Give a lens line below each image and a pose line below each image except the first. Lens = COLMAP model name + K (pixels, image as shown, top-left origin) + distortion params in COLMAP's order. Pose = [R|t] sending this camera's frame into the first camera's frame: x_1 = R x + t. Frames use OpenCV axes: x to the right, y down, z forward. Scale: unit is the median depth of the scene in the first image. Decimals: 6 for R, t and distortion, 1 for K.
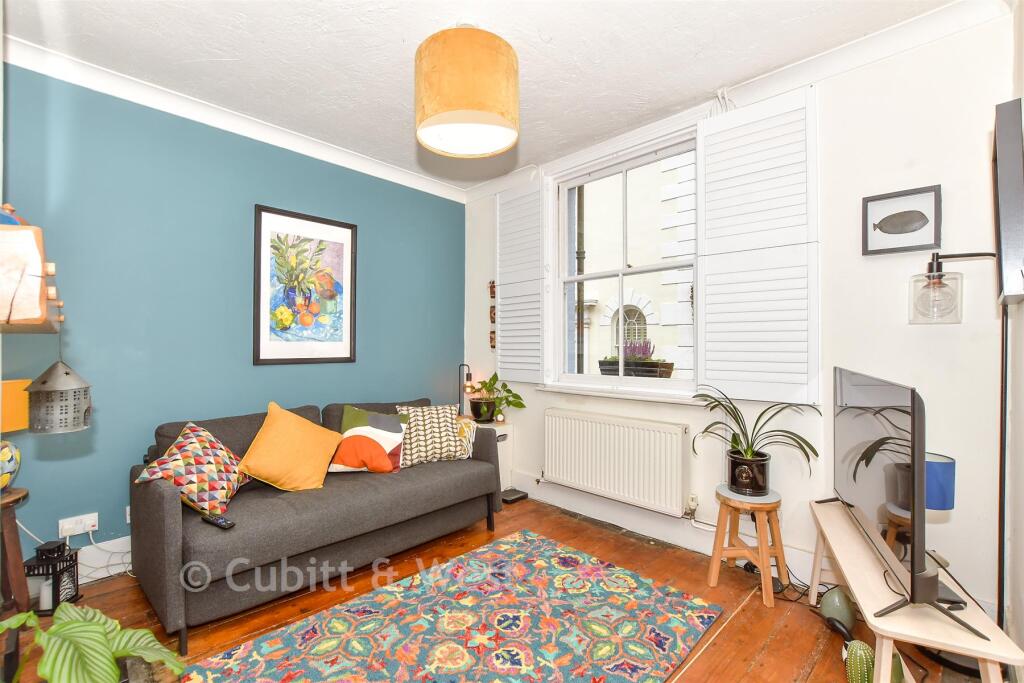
lens RADIAL K [[460.1, 0, 484.9], [0, 460.1, 339.9], [0, 0, 1]] dist [-0.019214, 0.000372]
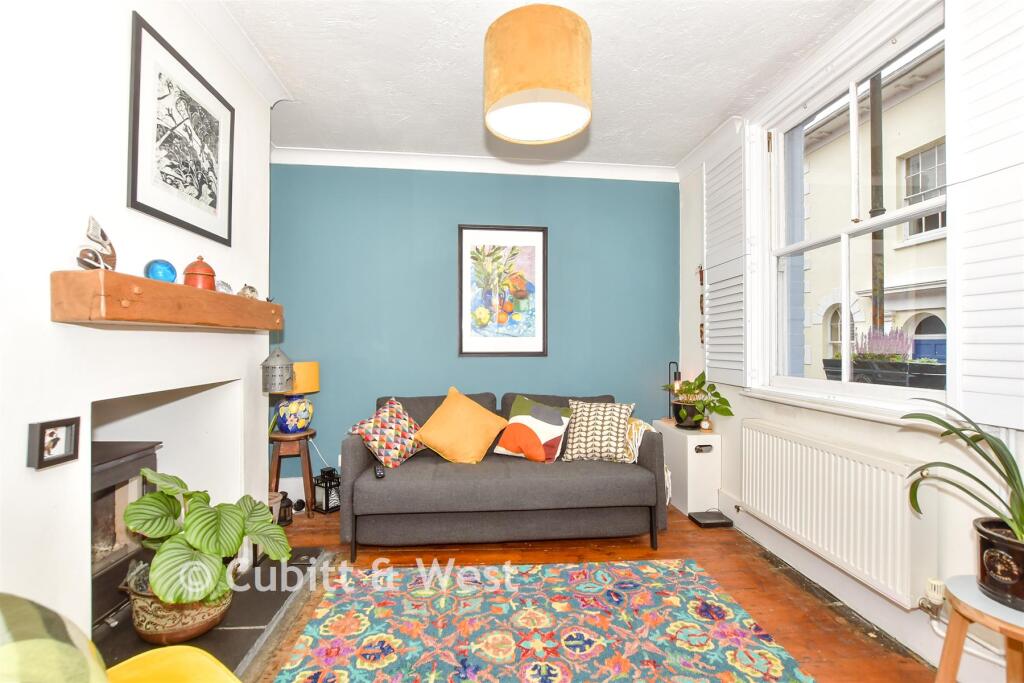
lens RADIAL K [[456.5, 0, 530.1], [0, 456.5, 339.5], [0, 0, 1]] dist [-0.019728, 0.000118]
pose [[0.763819, -0.008595, -0.645374, 0.425486], [0.006660, 0.999963, -0.005436, 0.017517], [0.645397, -0.000146, 0.763848, 0.193332]]
